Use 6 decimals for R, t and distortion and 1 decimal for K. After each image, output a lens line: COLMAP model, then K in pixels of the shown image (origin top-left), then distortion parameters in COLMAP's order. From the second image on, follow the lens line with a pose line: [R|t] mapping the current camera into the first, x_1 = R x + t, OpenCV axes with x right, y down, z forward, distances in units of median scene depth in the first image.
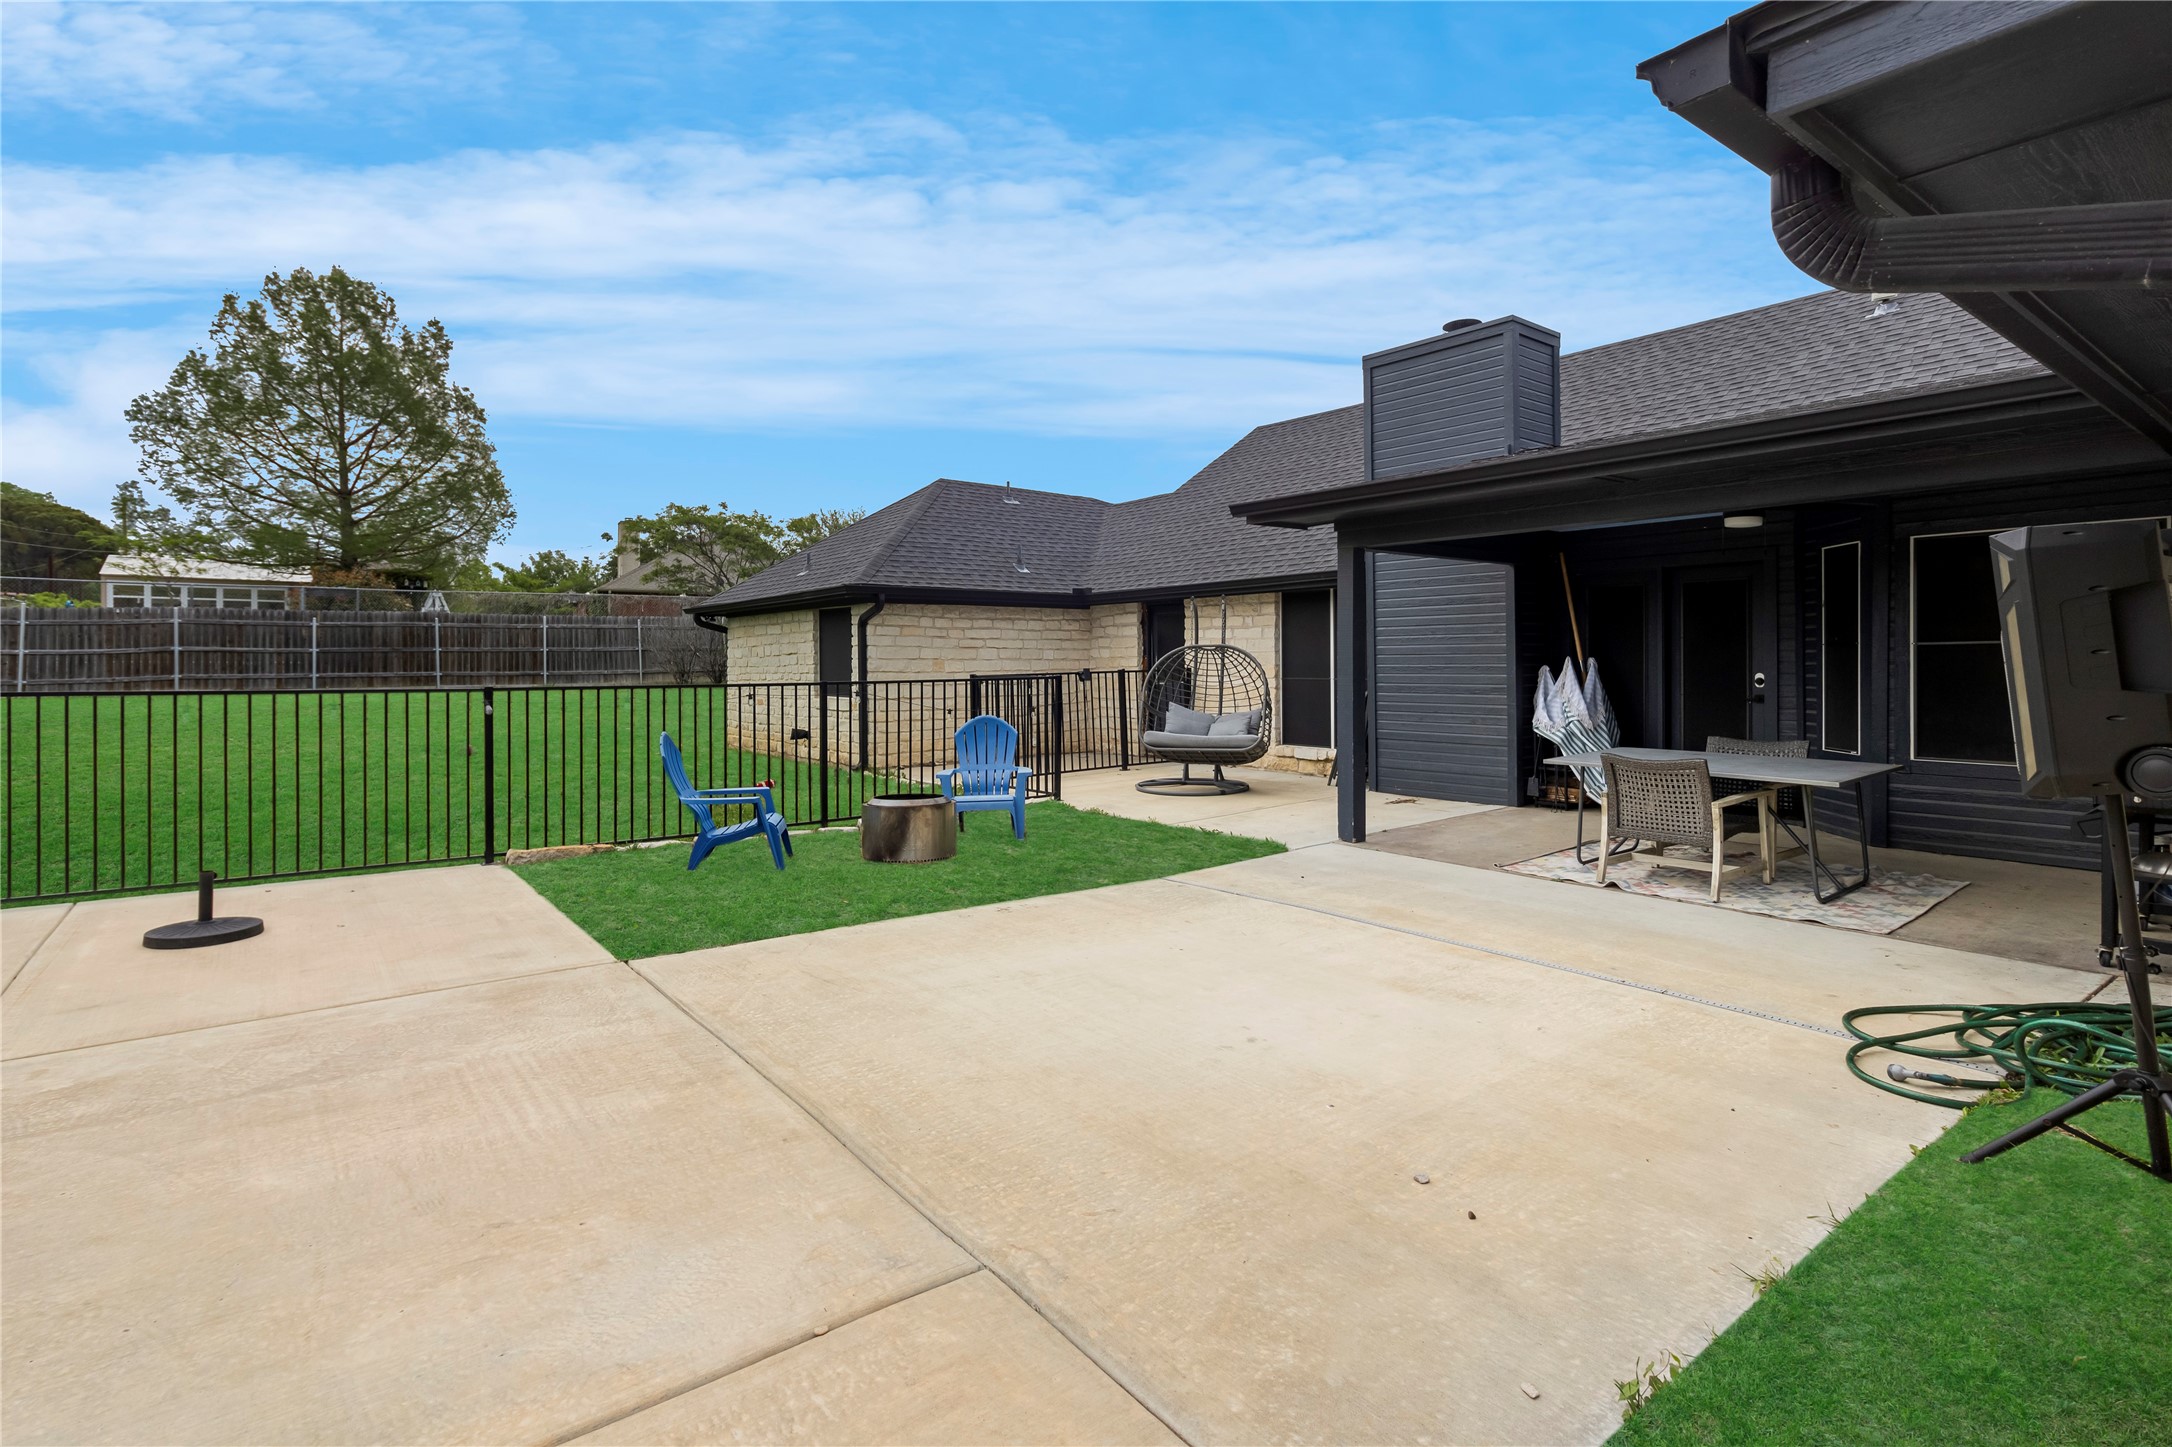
lens RADIAL K [[1025.7, 0, 1081.0], [0, 1025.7, 666.3], [0, 0, 1]] dist [0.002054, 0.000074]
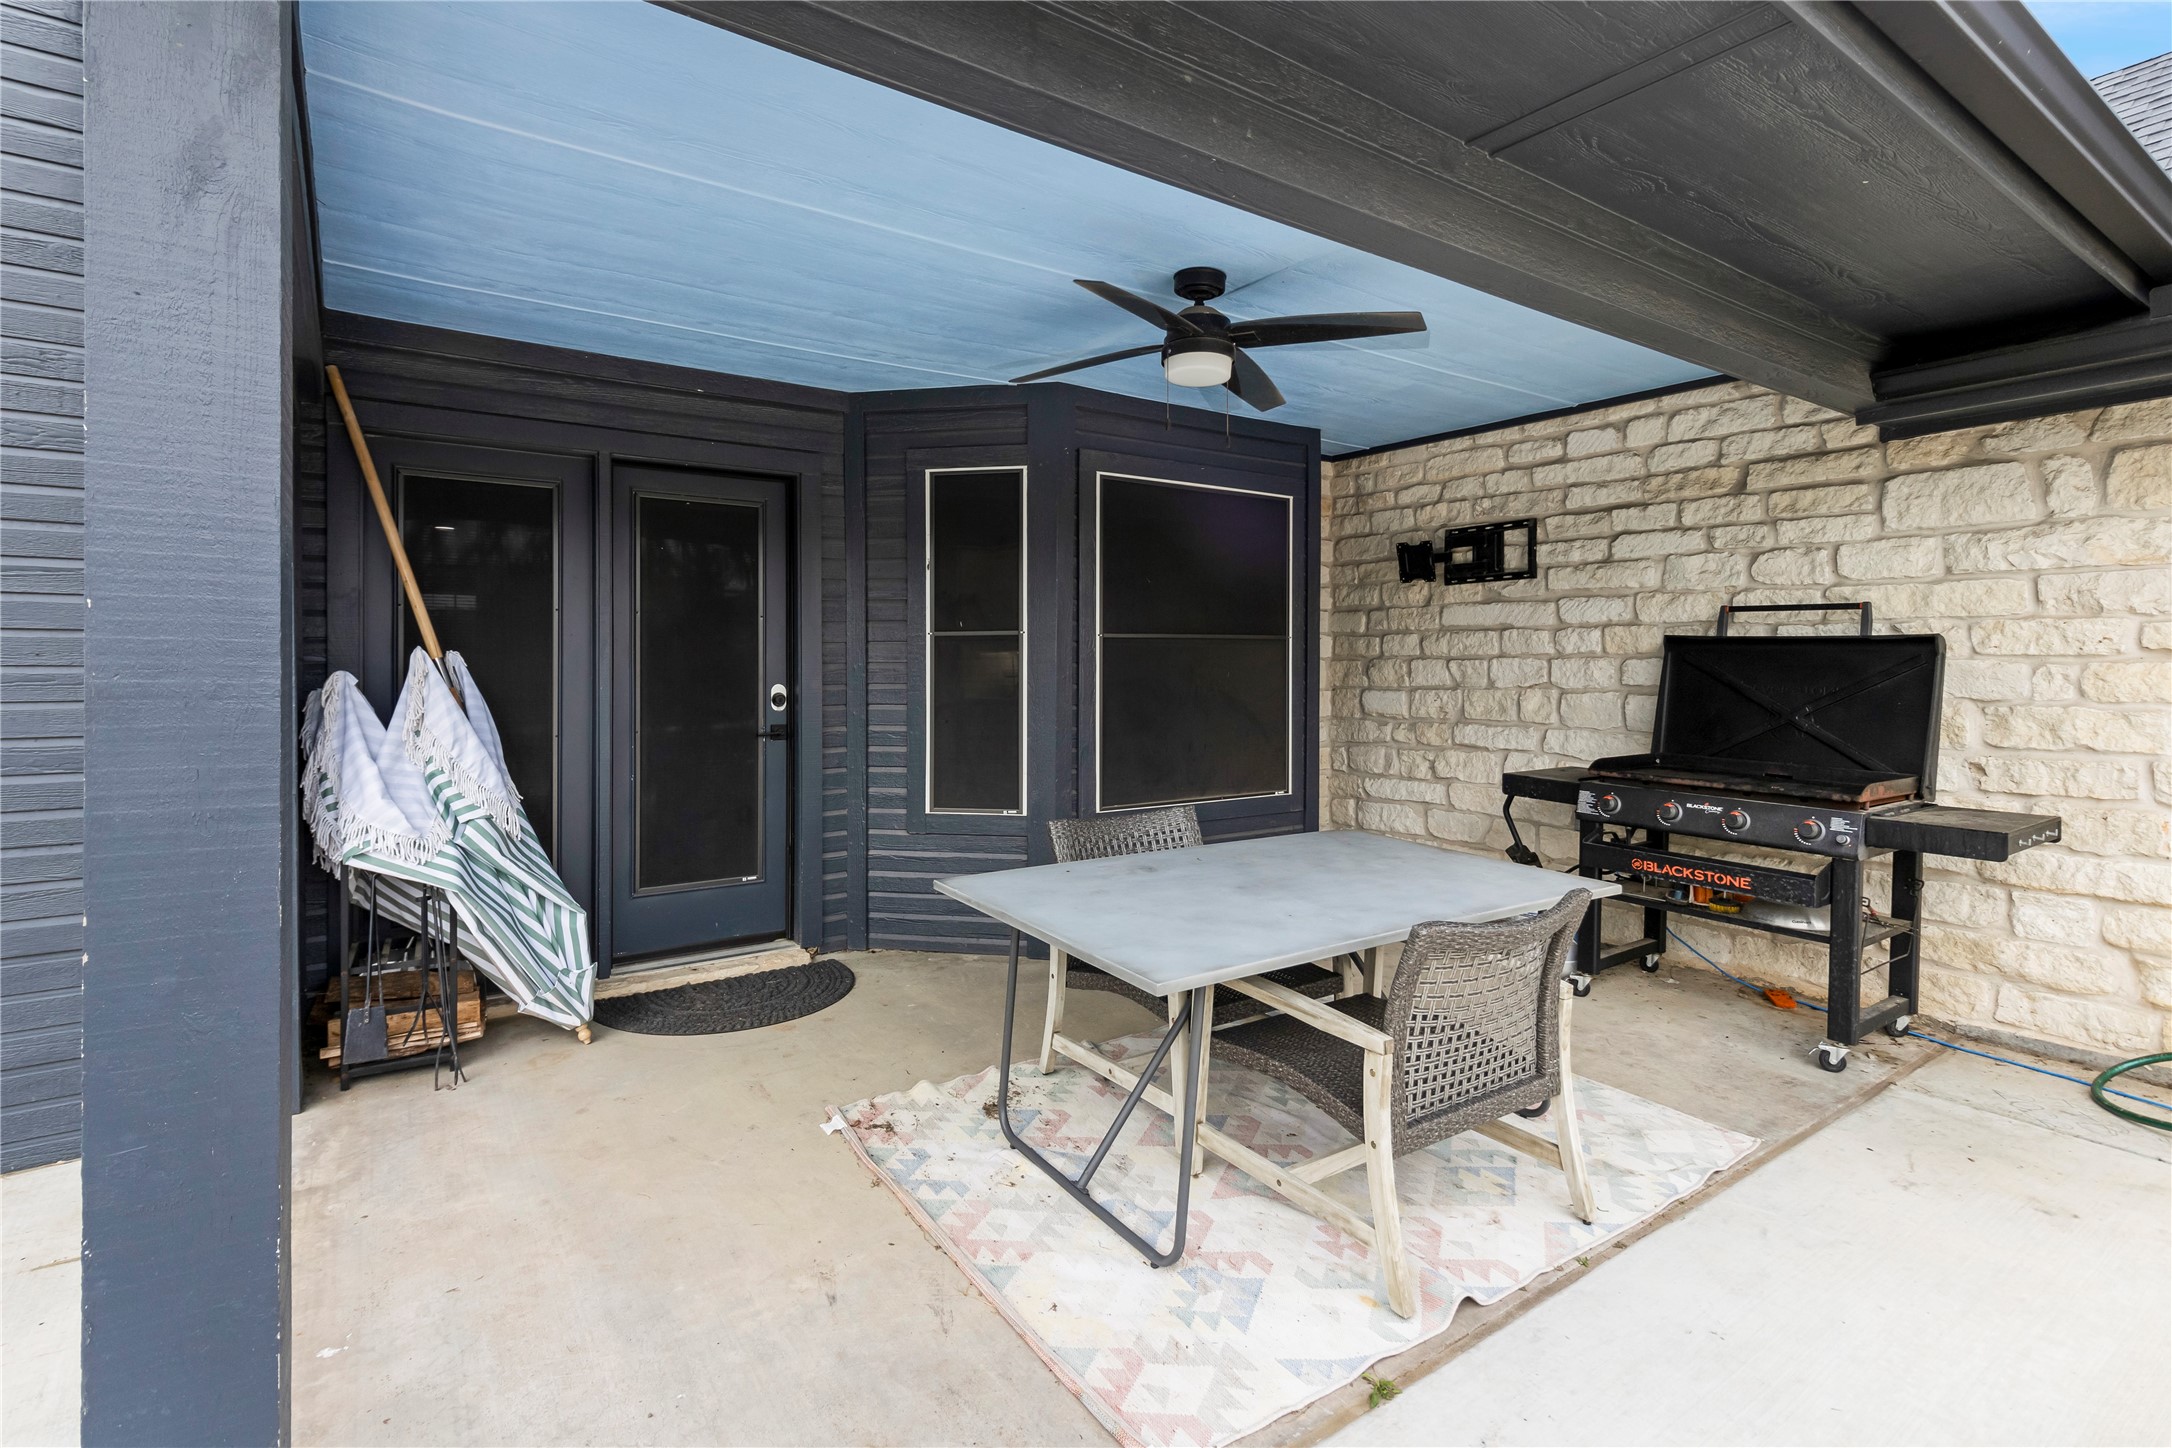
lens RADIAL K [[1025.7, 0, 1081.0], [0, 1025.7, 666.8], [0, 0, 1]] dist [0.002054, 0.000074]
pose [[0.042349, 0.004605, 0.999092, 0.113579], [0.005291, 0.999974, -0.004834, 0.000878], [-0.999089, 0.005491, 0.042324, 0.738370]]
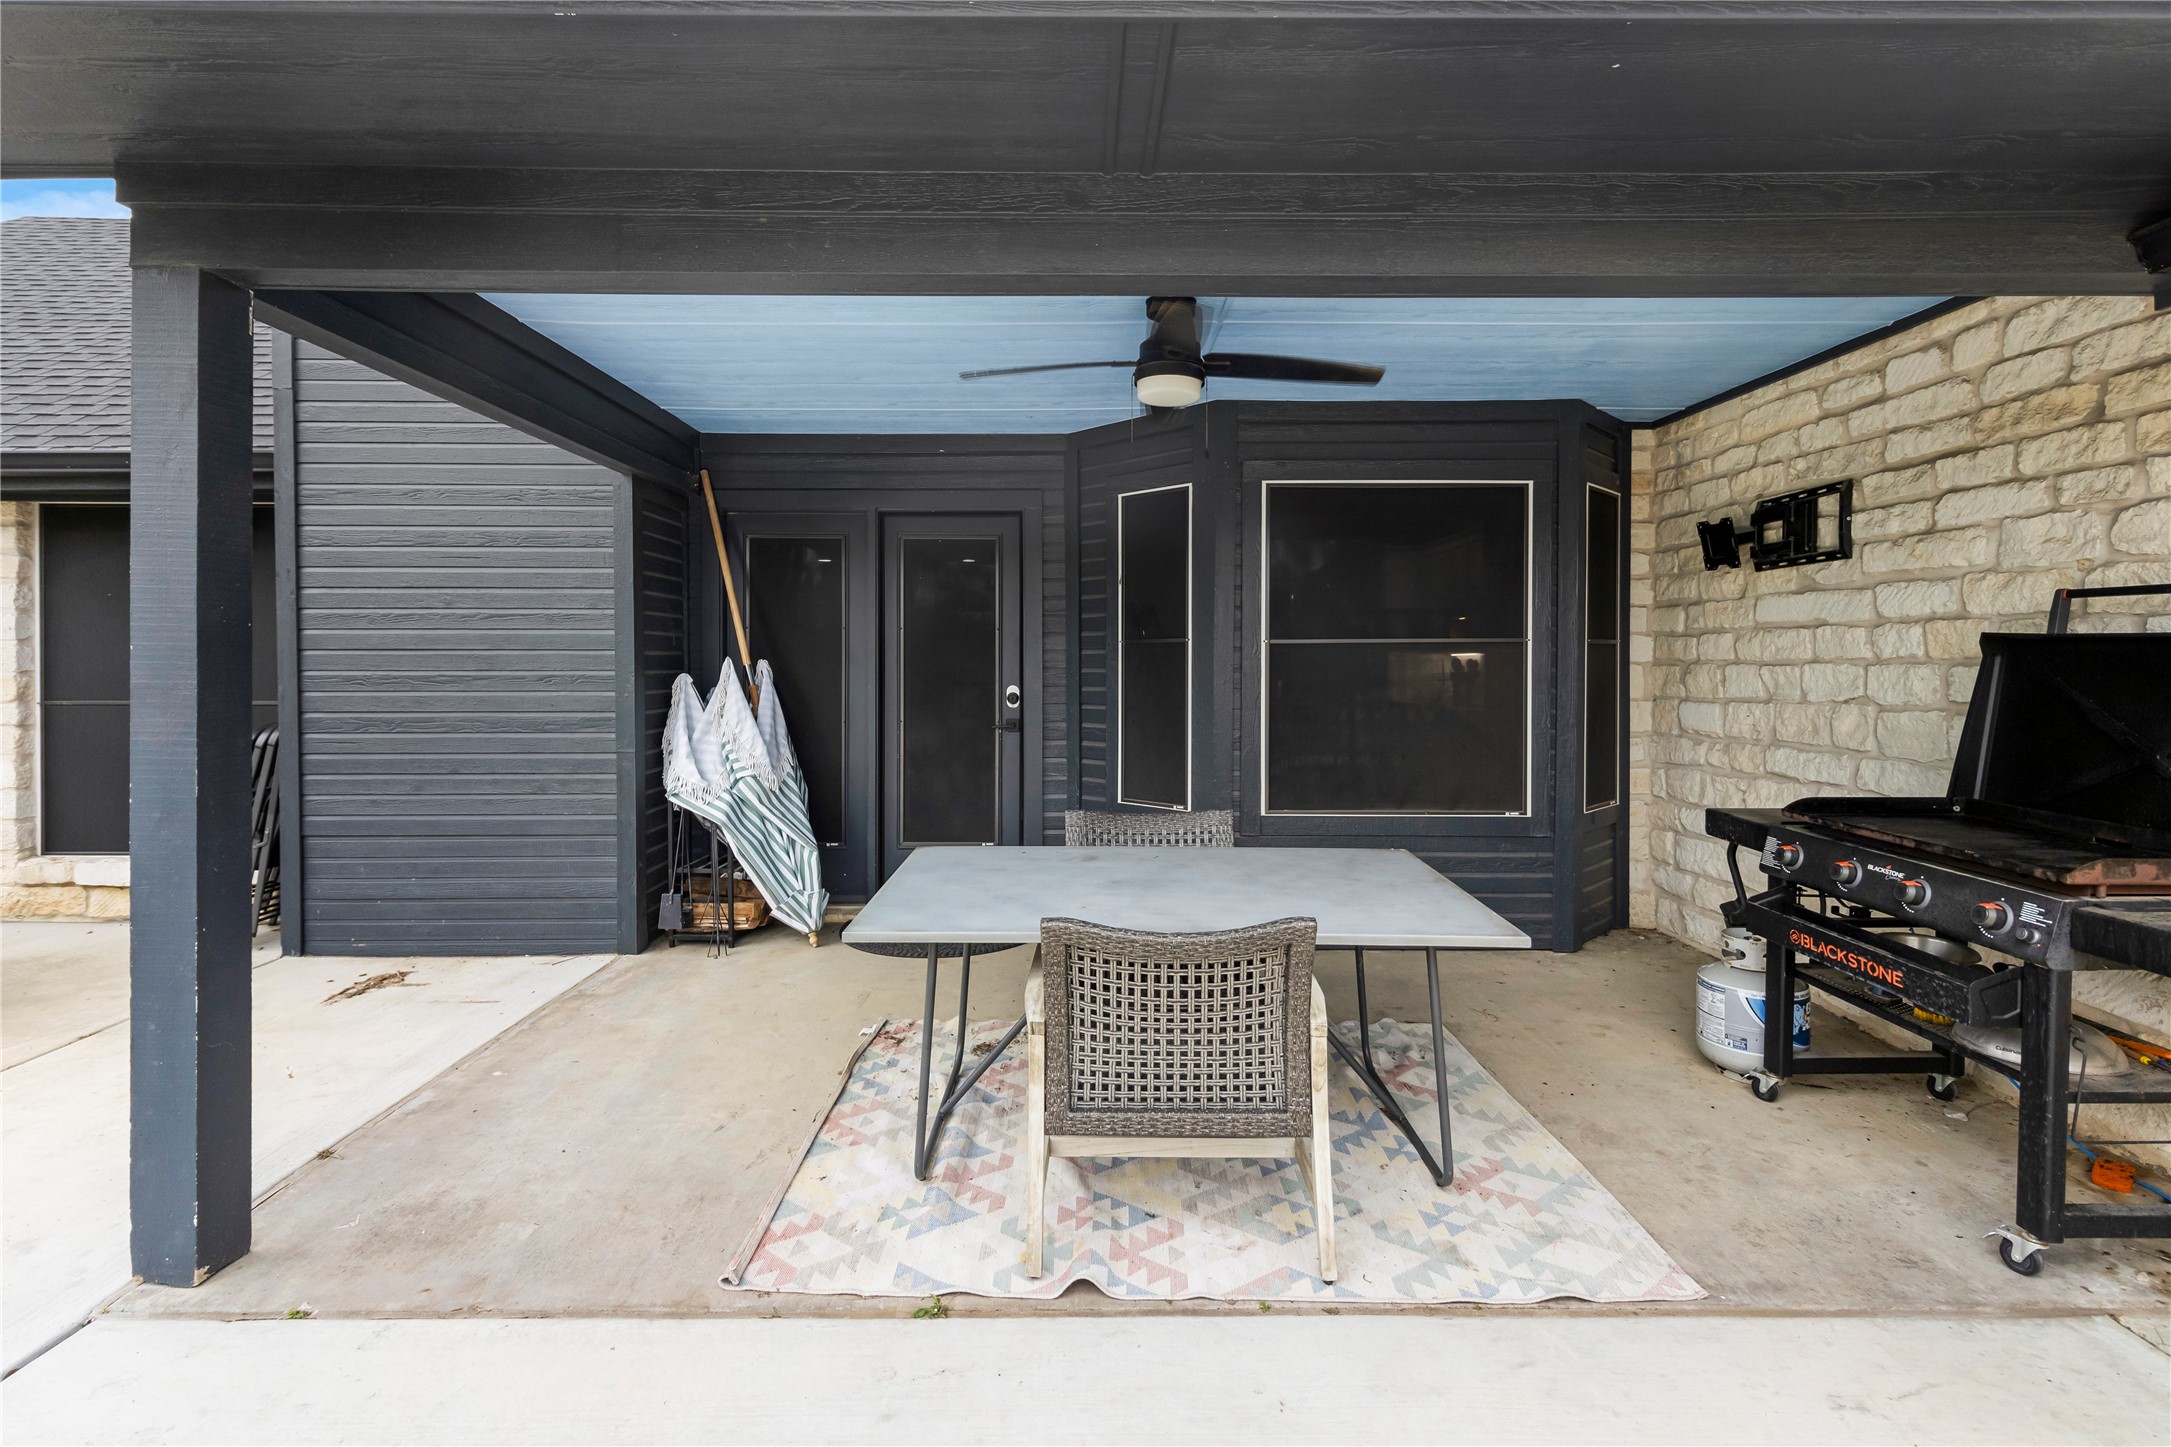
lens RADIAL K [[1014.0, 0, 1078.3], [0, 1014.0, 671.3], [0, 0, 1]] dist [0.001677, -0.000174]
pose [[0.598910, 0.001985, 0.800814, 0.154600], [-0.000942, 0.999998, -0.001774, -0.001107], [-0.800815, 0.000308, 0.598911, 0.525433]]
